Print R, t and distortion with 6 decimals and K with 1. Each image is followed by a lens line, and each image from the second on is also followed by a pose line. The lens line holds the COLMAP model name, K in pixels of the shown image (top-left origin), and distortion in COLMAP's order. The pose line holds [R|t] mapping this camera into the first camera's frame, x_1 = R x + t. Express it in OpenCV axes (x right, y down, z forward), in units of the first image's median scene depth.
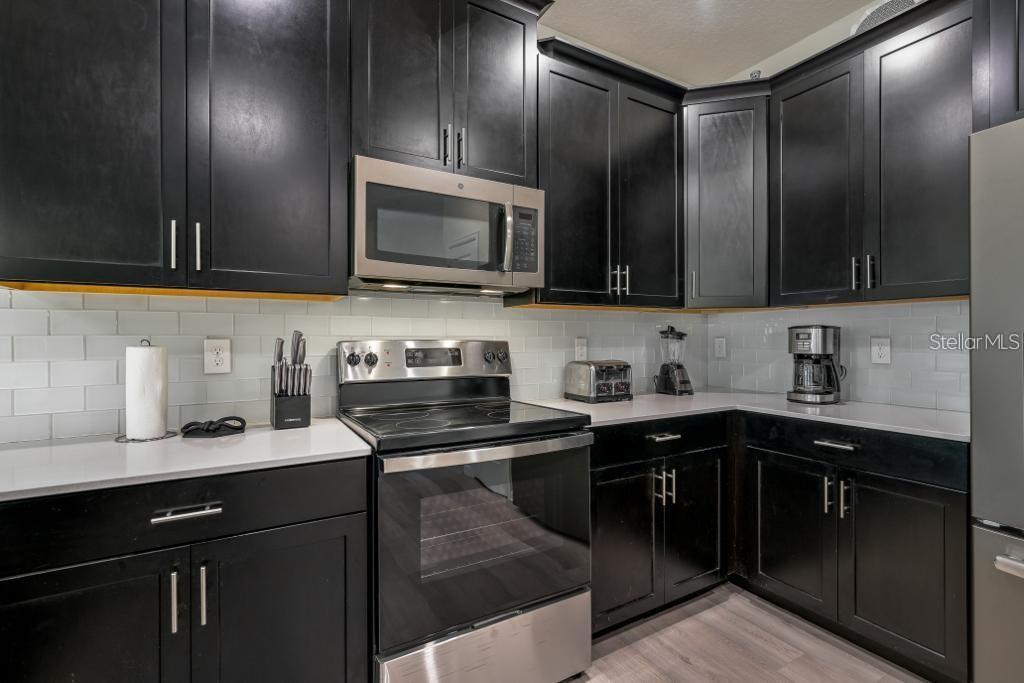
lens RADIAL K [[461.0, 0, 512.0], [0, 461.0, 341.5], [0, 0, 1]] dist [-0.001734, -0.000205]
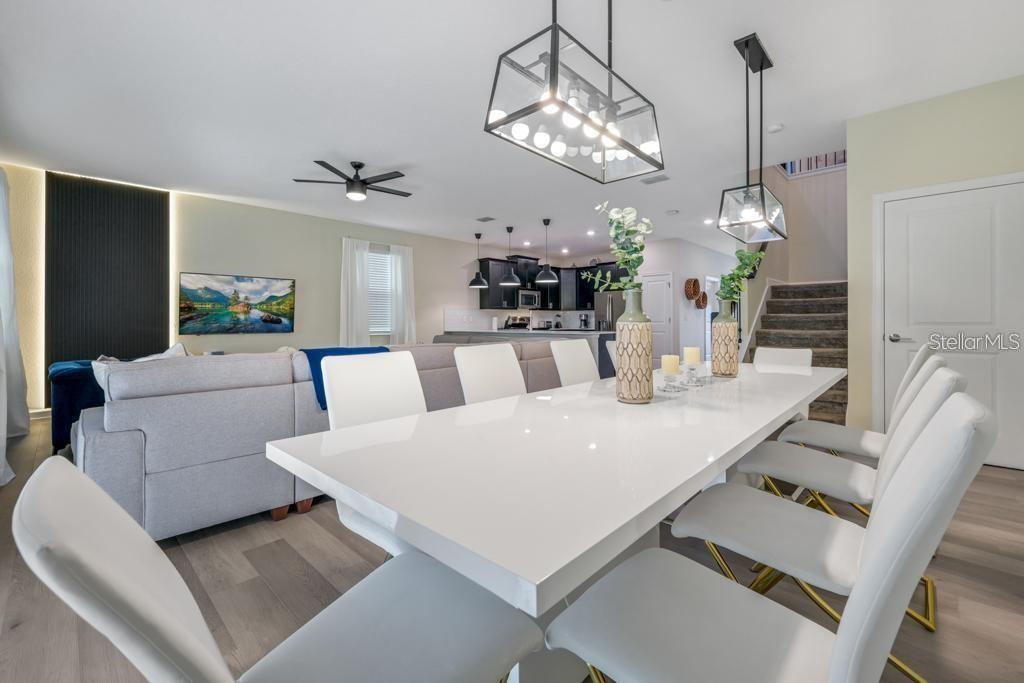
lens RADIAL K [[428.5, 0, 512.3], [0, 428.5, 313.2], [0, 0, 1]] dist [-0.000176, 0.000019]
pose [[0.955685, 0.004279, 0.294359, -1.659585], [0.003154, 0.999688, -0.024773, 0.077307], [-0.294373, 0.024603, 0.955374, -3.635406]]
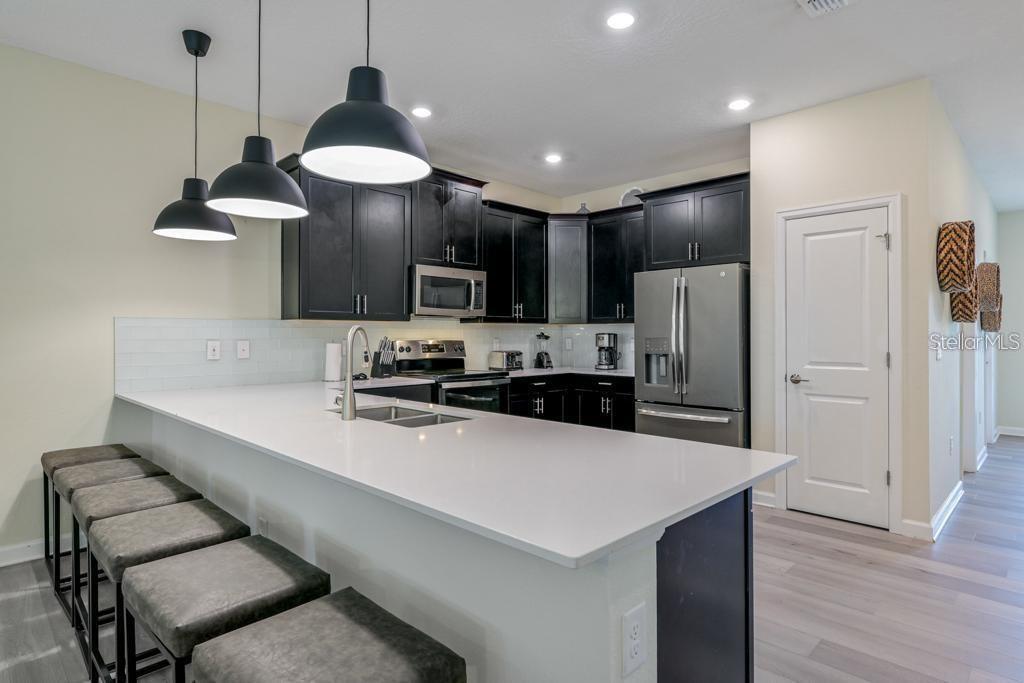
lens RADIAL K [[548.7, 0, 512.0], [0, 548.7, 341.5], [0, 0, 1]] dist [-0.000353, -0.000012]
pose [[0.964696, -0.000109, 0.263367, -0.429266], [-0.001767, 0.999975, 0.006884, -0.013417], [-0.263361, -0.007107, 0.964671, -1.332467]]
